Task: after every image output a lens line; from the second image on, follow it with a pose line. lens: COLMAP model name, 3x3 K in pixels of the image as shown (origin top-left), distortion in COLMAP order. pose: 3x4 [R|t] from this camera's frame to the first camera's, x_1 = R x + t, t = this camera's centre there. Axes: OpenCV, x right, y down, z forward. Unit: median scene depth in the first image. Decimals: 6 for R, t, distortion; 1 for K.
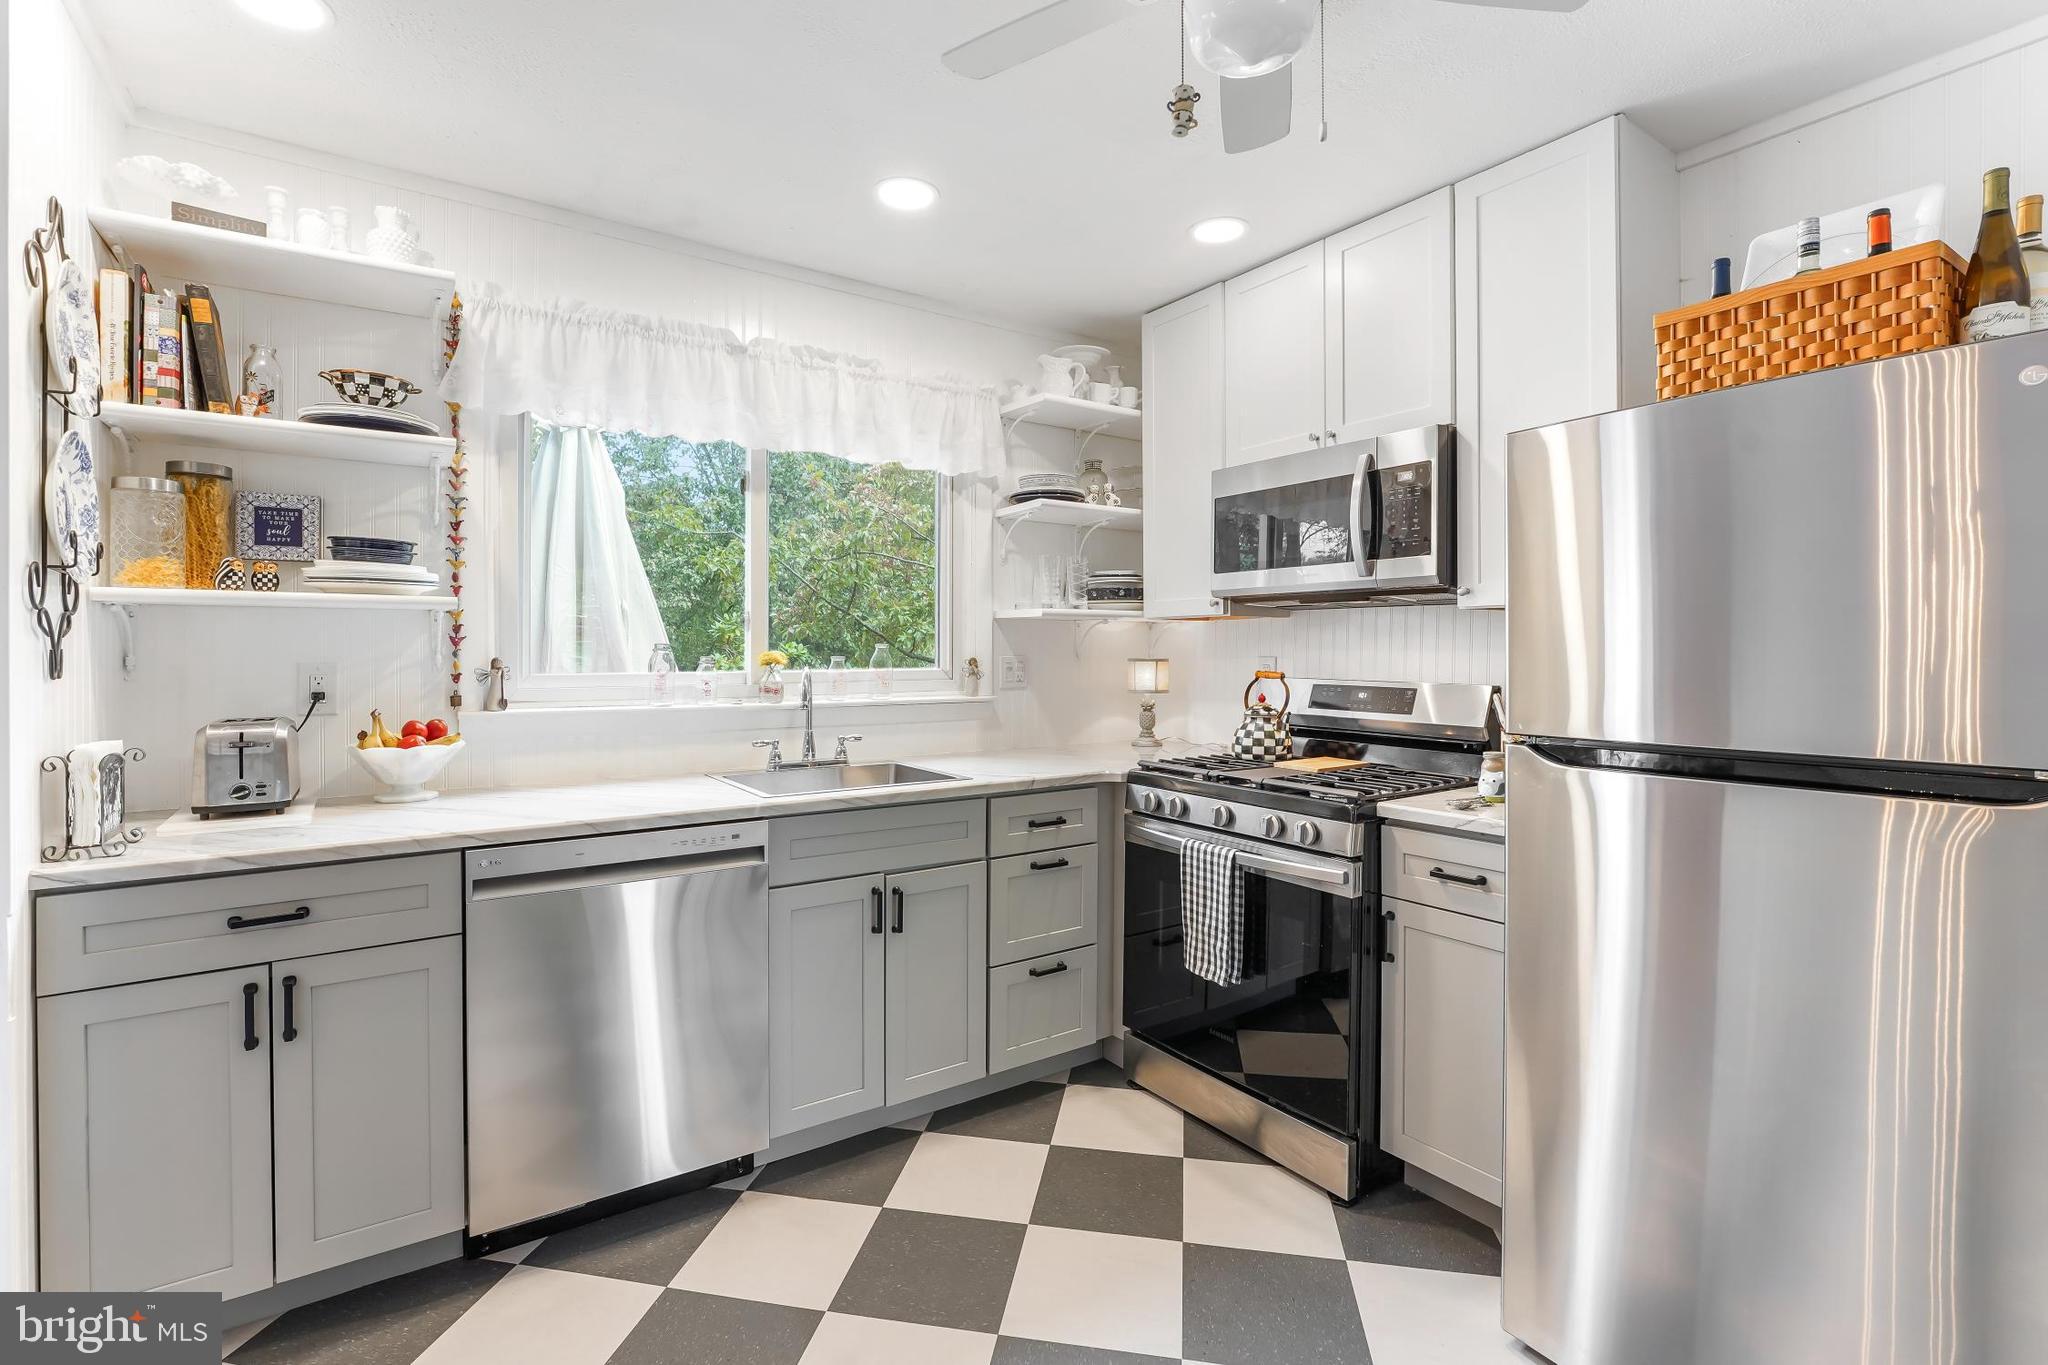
lens RADIAL K [[922.0, 0, 1029.8], [0, 922.0, 654.3], [0, 0, 1]] dist [-0.014513, -0.000207]
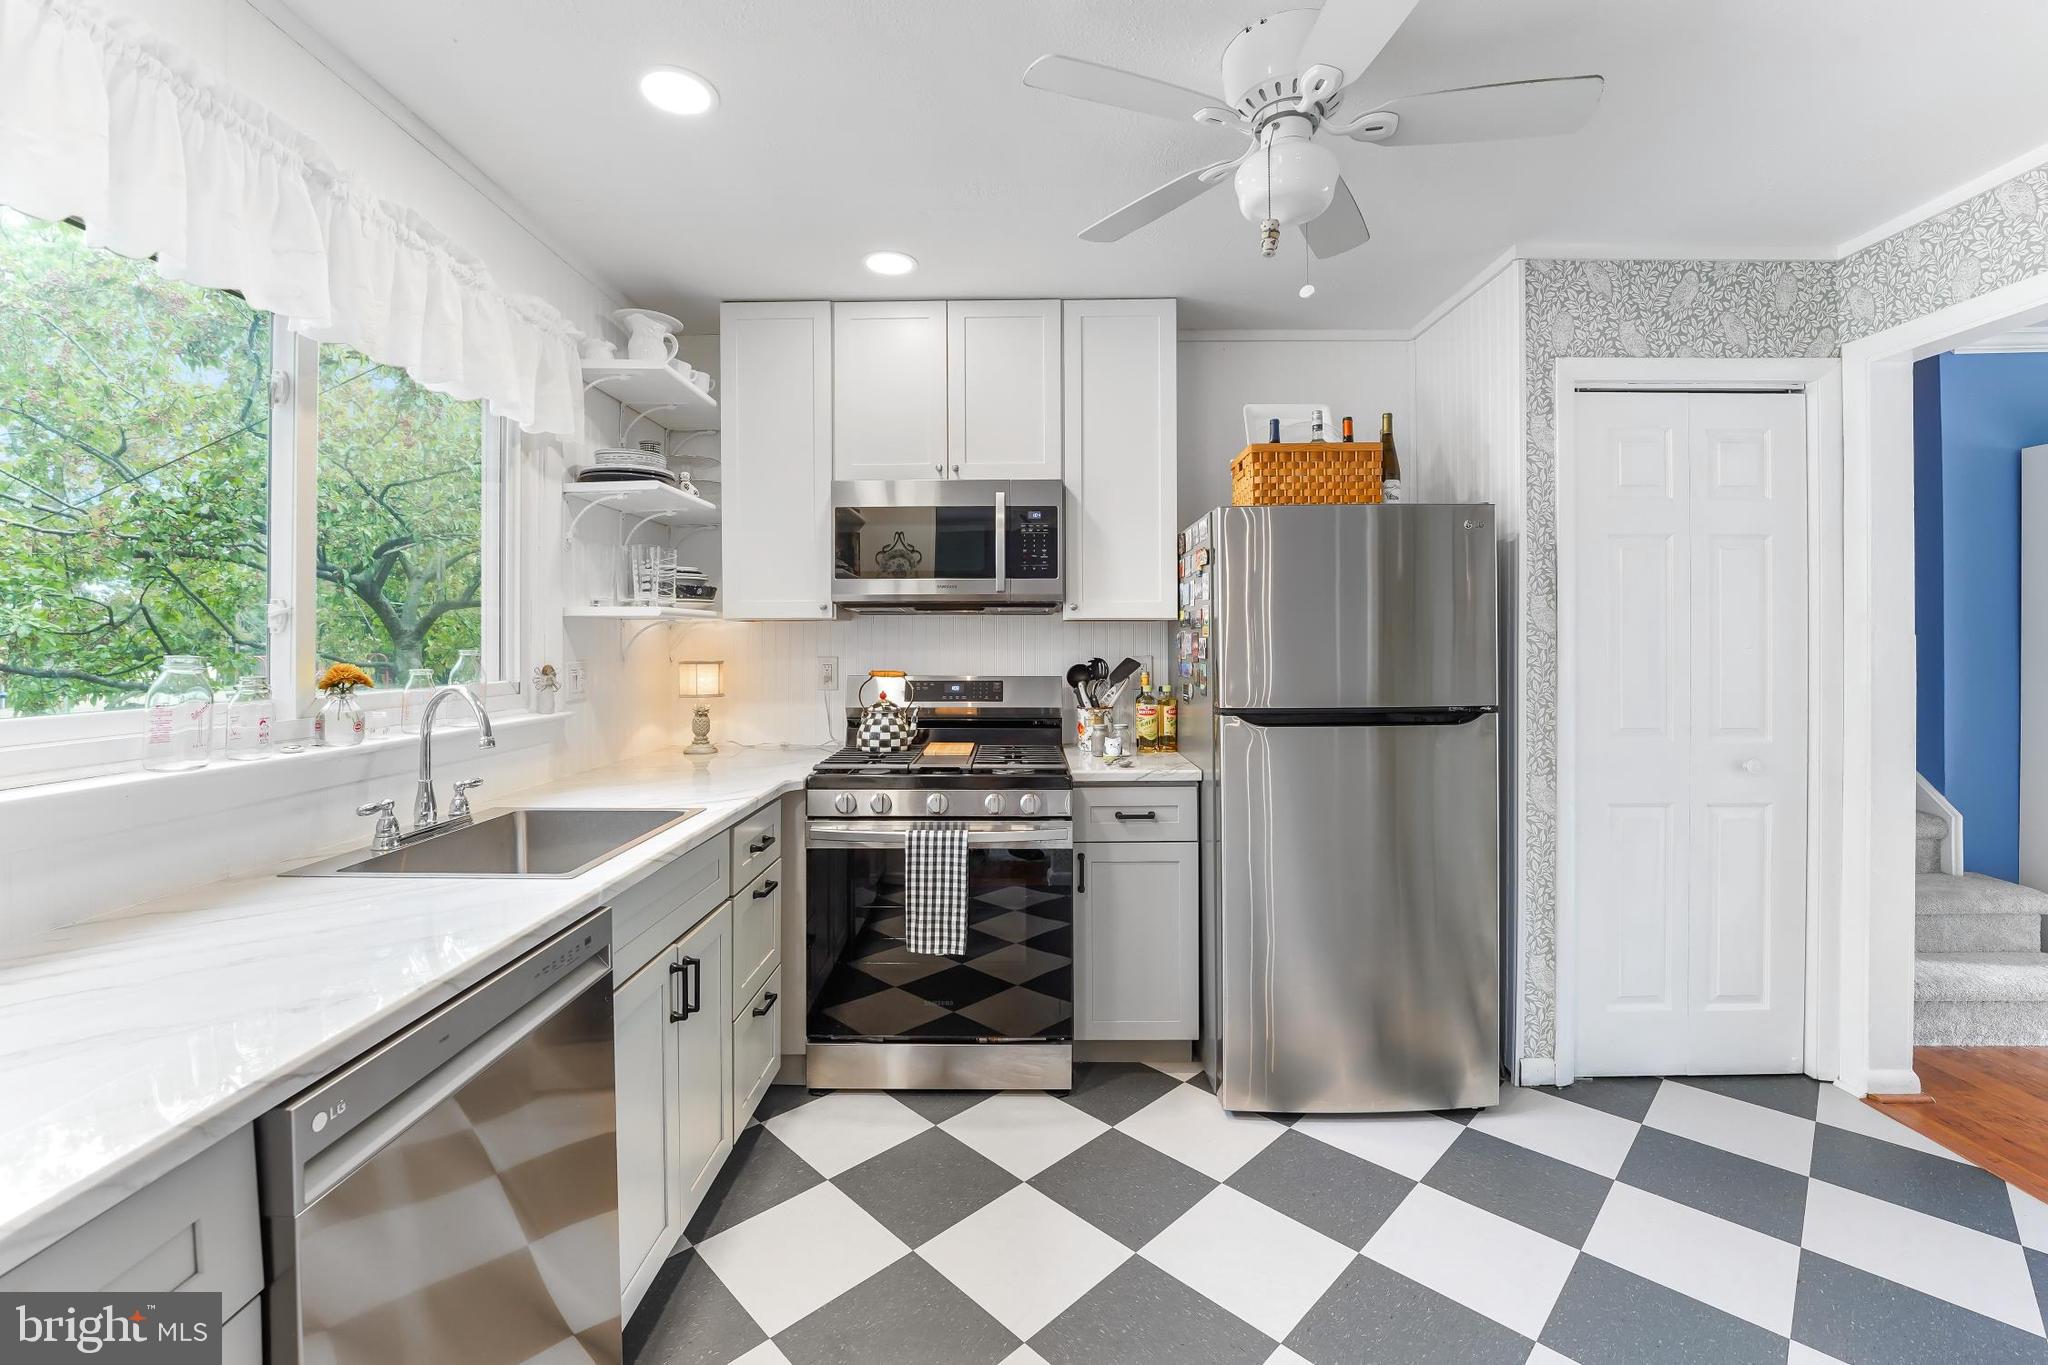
lens RADIAL K [[850.6, 0, 1008.0], [0, 850.6, 642.4], [0, 0, 1]] dist [-0.016987, 0.000806]
pose [[0.583602, -0.005705, 0.812020, -0.498681], [0.009990, 0.999950, -0.000155, -0.014432], [-0.811979, 0.008203, 0.583629, 0.296429]]
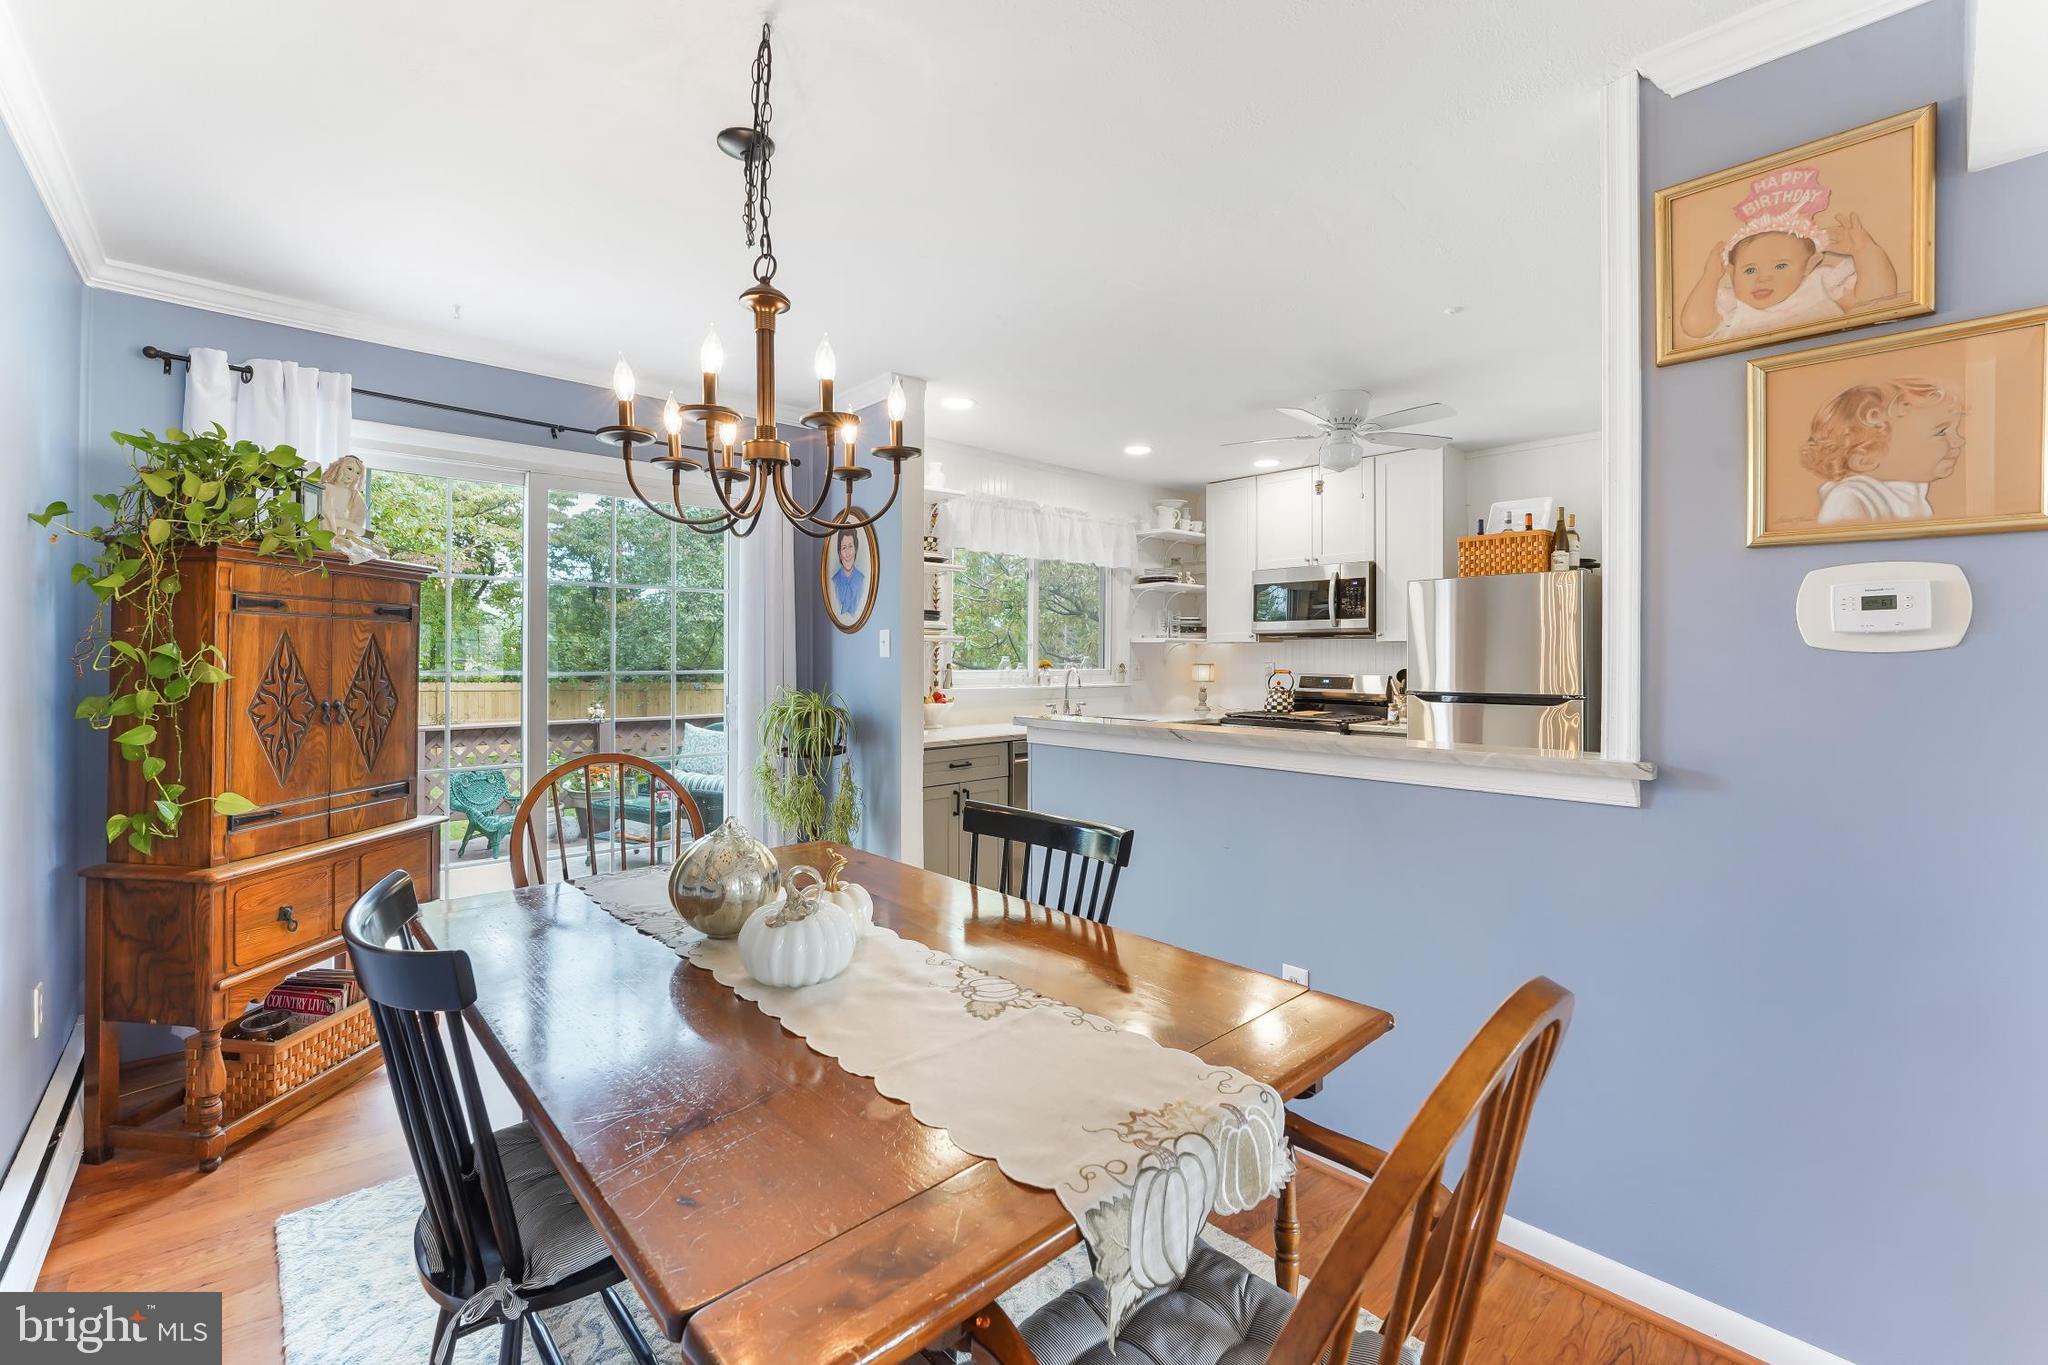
lens RADIAL K [[850.6, 0, 1016.2], [0, 850.6, 657.2], [0, 0, 1]] dist [-0.016987, 0.000806]
pose [[0.990812, 0.000897, 0.135241, -0.606886], [-0.000282, 0.999990, -0.004565, -0.001073], [-0.135244, 0.004485, 0.990802, -0.832669]]
